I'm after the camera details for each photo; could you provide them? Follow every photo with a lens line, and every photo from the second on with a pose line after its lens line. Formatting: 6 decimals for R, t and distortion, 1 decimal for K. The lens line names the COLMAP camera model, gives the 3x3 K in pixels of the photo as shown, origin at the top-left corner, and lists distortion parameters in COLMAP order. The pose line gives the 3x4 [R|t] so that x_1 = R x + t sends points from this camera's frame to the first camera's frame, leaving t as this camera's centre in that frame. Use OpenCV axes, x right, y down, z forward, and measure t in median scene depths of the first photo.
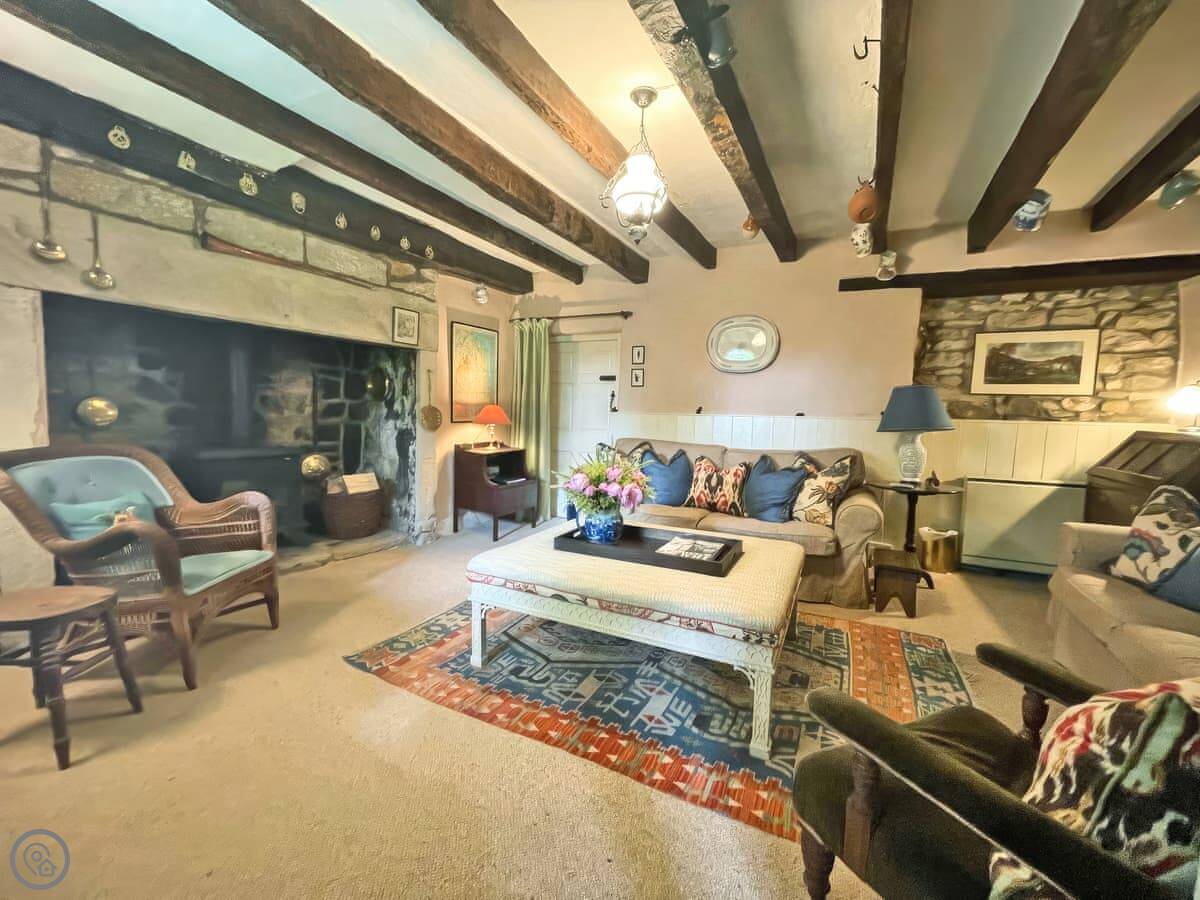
lens RADIAL K [[488.3, 0, 606.7], [0, 488.3, 450.9], [0, 0, 1]] dist [-0.001490, -0.000380]
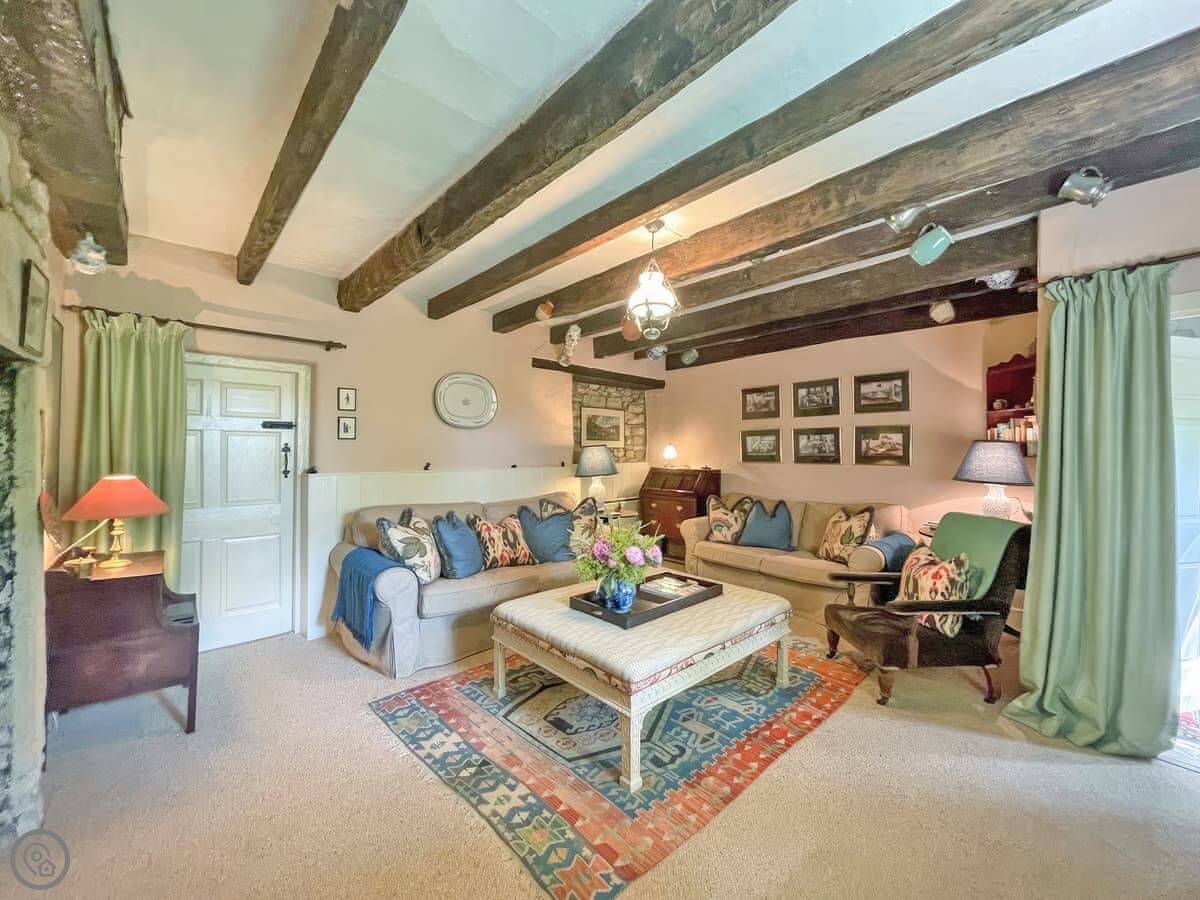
lens RADIAL K [[488.3, 0, 606.7], [0, 488.3, 450.9], [0, 0, 1]] dist [-0.001490, -0.000380]
pose [[0.346902, -0.025337, 0.937559, -0.743819], [0.076240, 0.997089, -0.001263, -0.113984], [-0.934798, 0.071918, 0.347824, 0.480347]]
